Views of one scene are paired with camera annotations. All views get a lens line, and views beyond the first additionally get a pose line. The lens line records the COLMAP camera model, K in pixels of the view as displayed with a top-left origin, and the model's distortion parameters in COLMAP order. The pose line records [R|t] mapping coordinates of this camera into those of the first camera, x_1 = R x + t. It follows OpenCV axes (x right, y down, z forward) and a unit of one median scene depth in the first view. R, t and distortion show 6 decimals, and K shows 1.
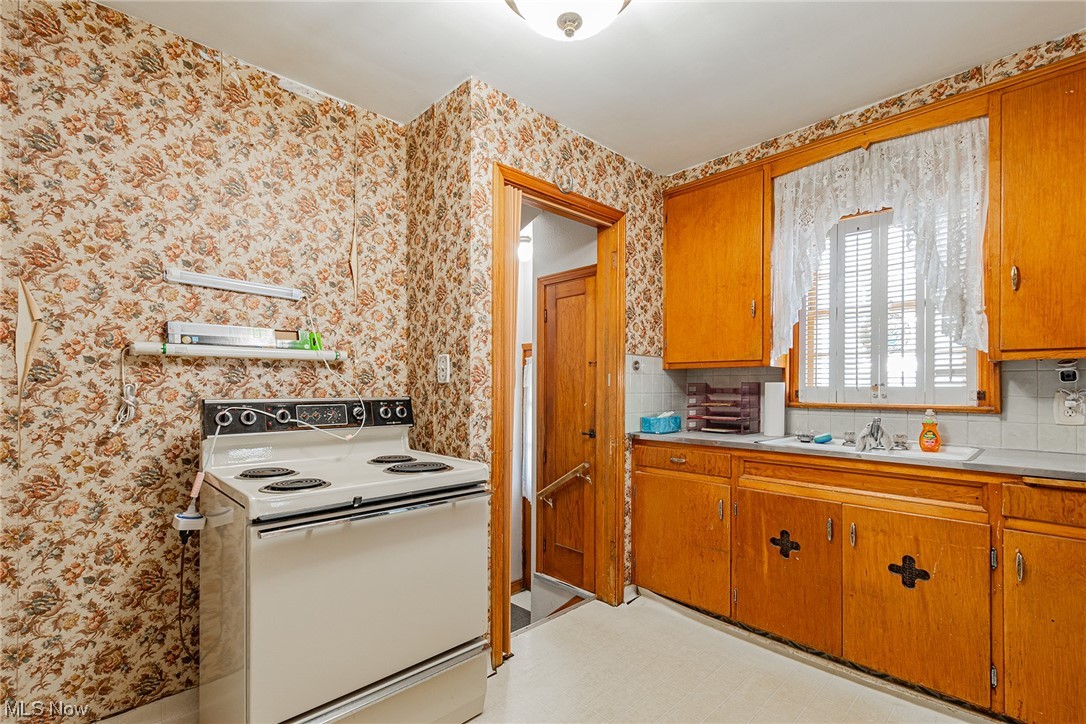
lens RADIAL K [[494.2, 0, 545.6], [0, 494.2, 388.8], [0, 0, 1]] dist [0.000325, -0.000045]
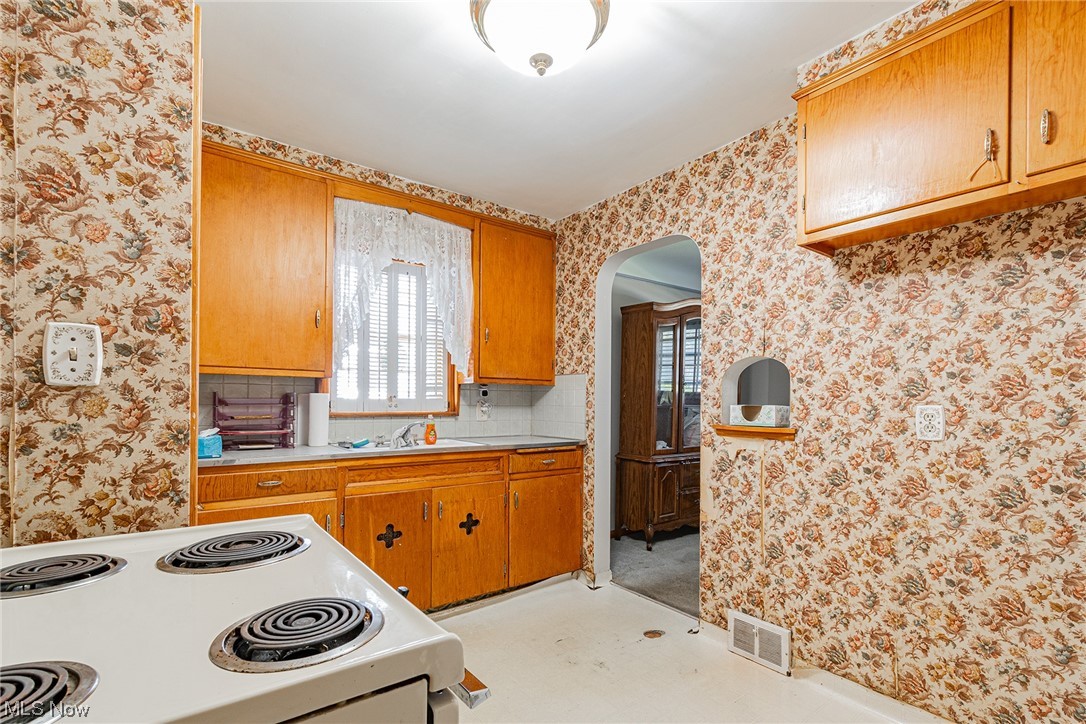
lens RADIAL K [[497.3, 0, 543.6], [0, 497.3, 403.2], [0, 0, 1]] dist [0.000881, -0.000042]
pose [[0.127403, -0.003659, 0.991844, -0.607262], [-0.007339, 0.999962, 0.004631, -0.000521], [-0.991824, -0.007869, 0.127371, 0.500557]]
